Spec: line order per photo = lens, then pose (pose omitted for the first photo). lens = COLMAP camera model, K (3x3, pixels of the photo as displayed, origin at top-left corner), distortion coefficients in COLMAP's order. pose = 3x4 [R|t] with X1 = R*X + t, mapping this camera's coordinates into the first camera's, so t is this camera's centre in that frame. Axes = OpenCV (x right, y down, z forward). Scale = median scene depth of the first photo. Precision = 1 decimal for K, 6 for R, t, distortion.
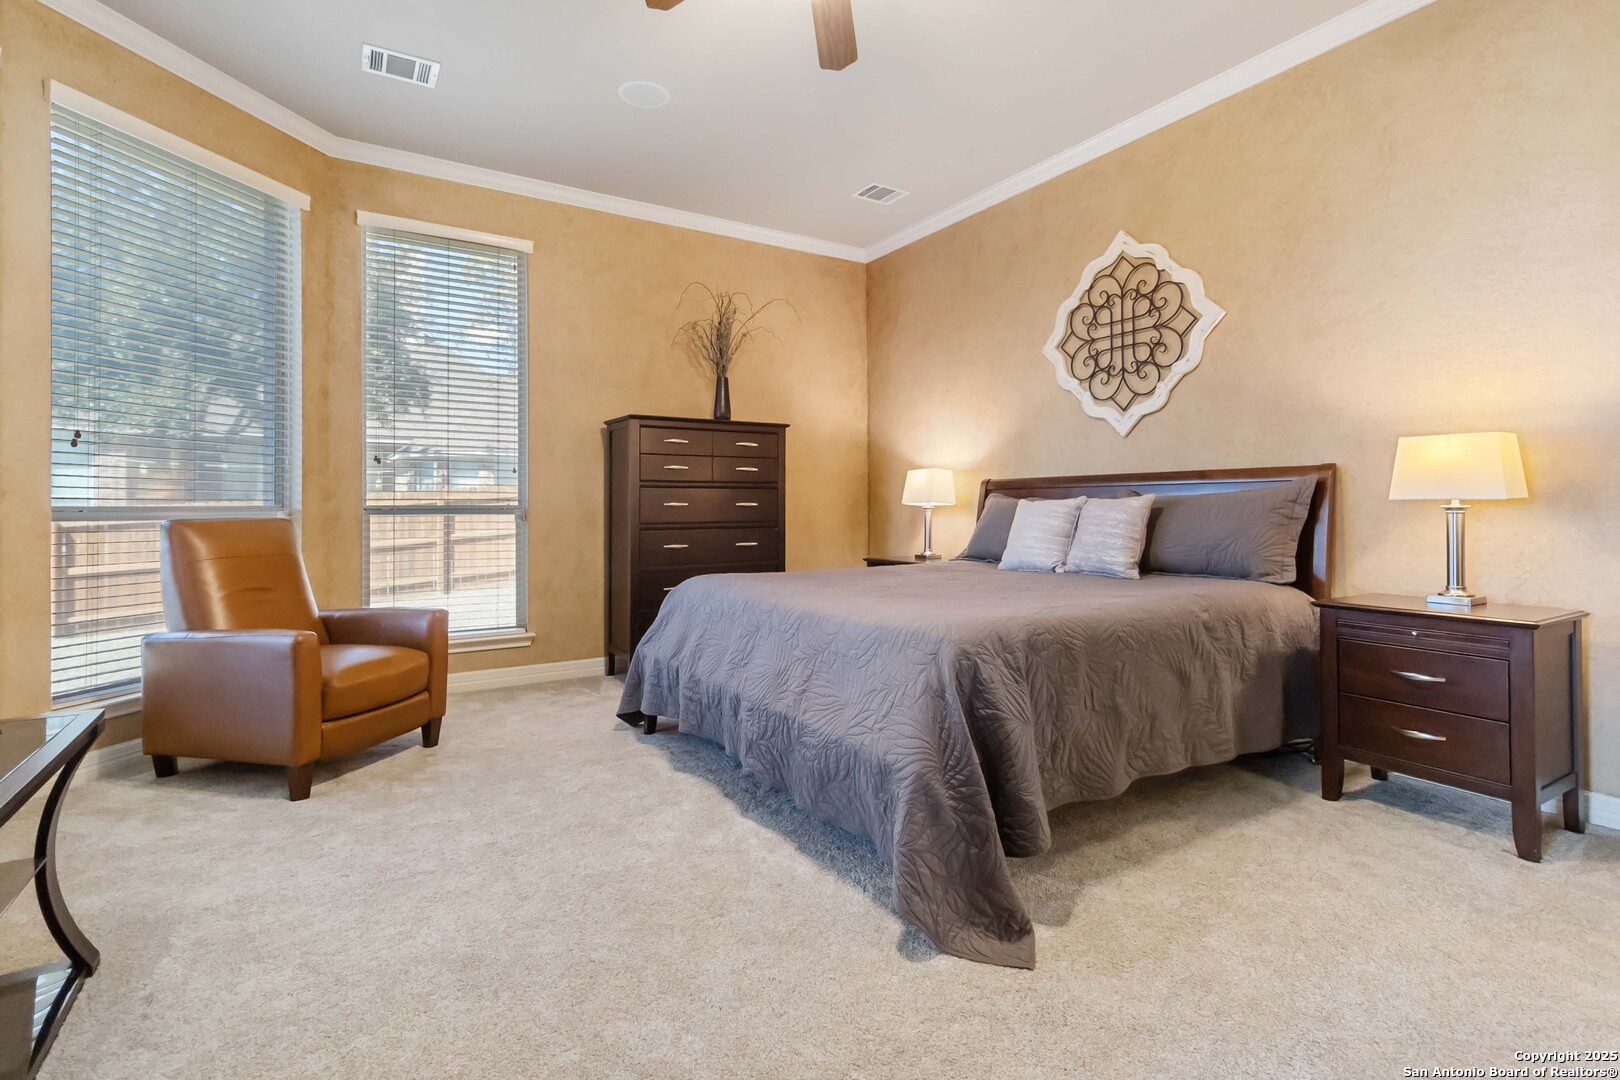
lens RADIAL K [[762.2, 0, 813.8], [0, 762.2, 508.1], [0, 0, 1]] dist [0.003523, 0.001472]
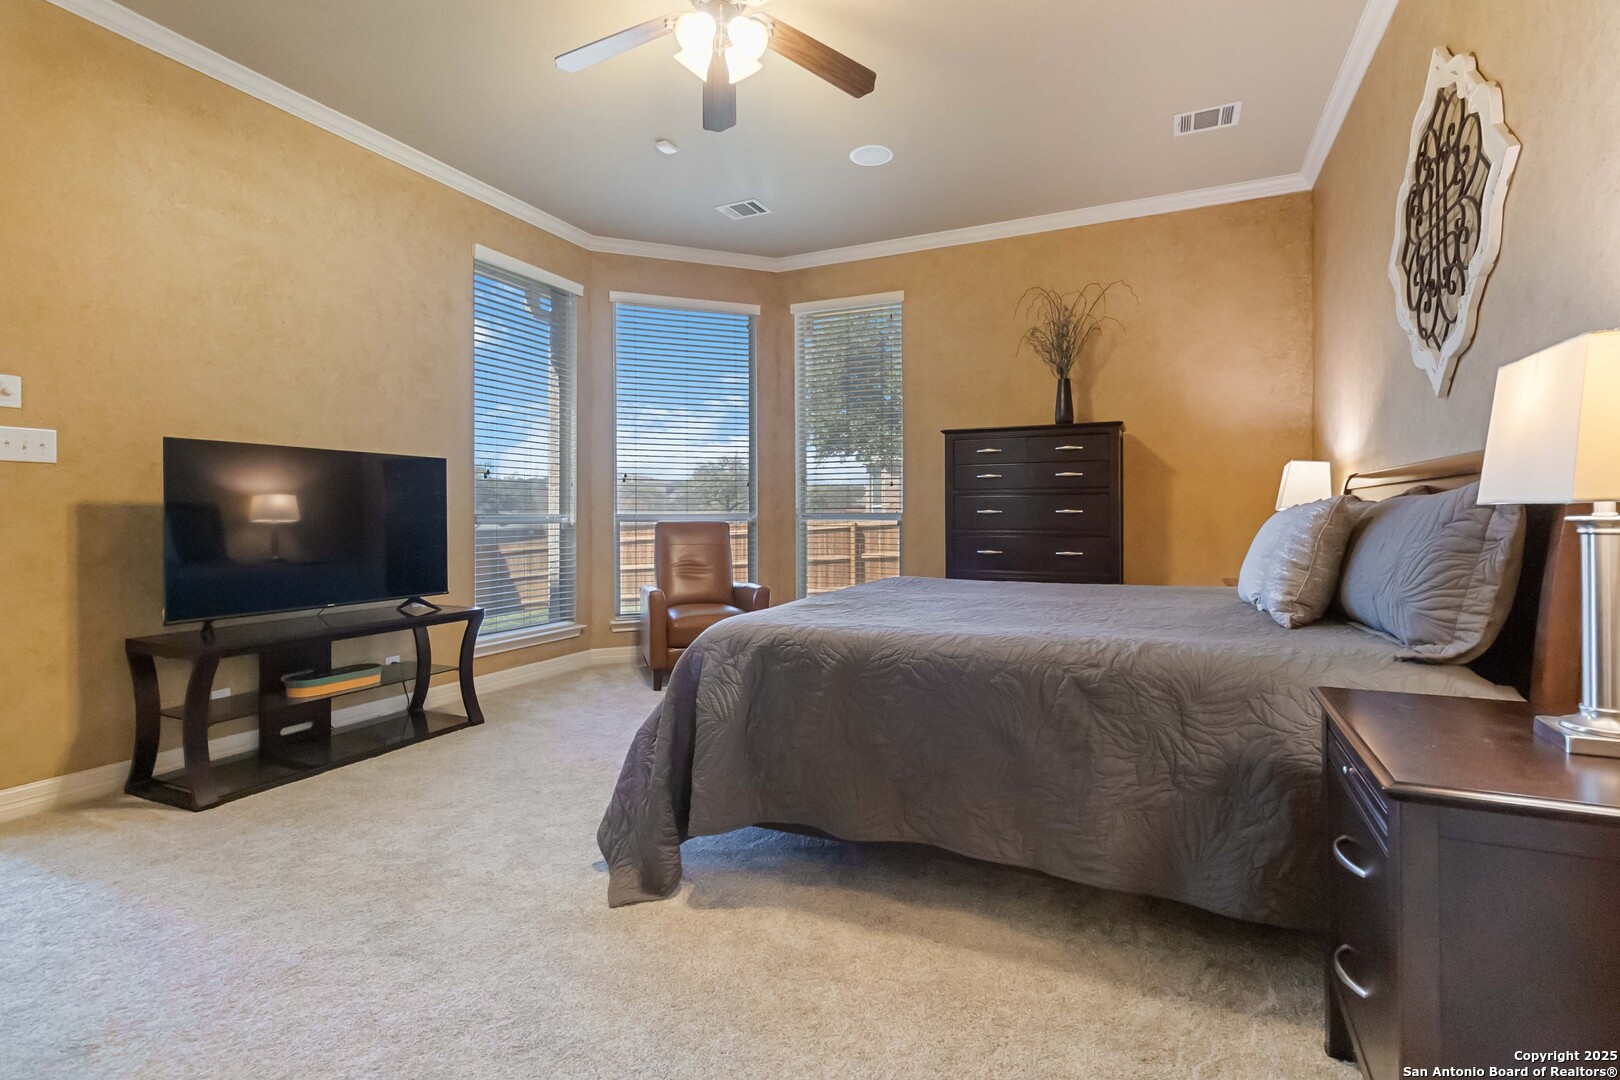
lens RADIAL K [[759.2, 0, 816.7], [0, 759.2, 517.4], [0, 0, 1]] dist [0.000522, 0.002010]
pose [[0.557417, 0.003955, -0.830223, 0.517699], [-0.000057, 0.999989, 0.004726, -0.002365], [0.830233, -0.002586, 0.557411, 0.219480]]
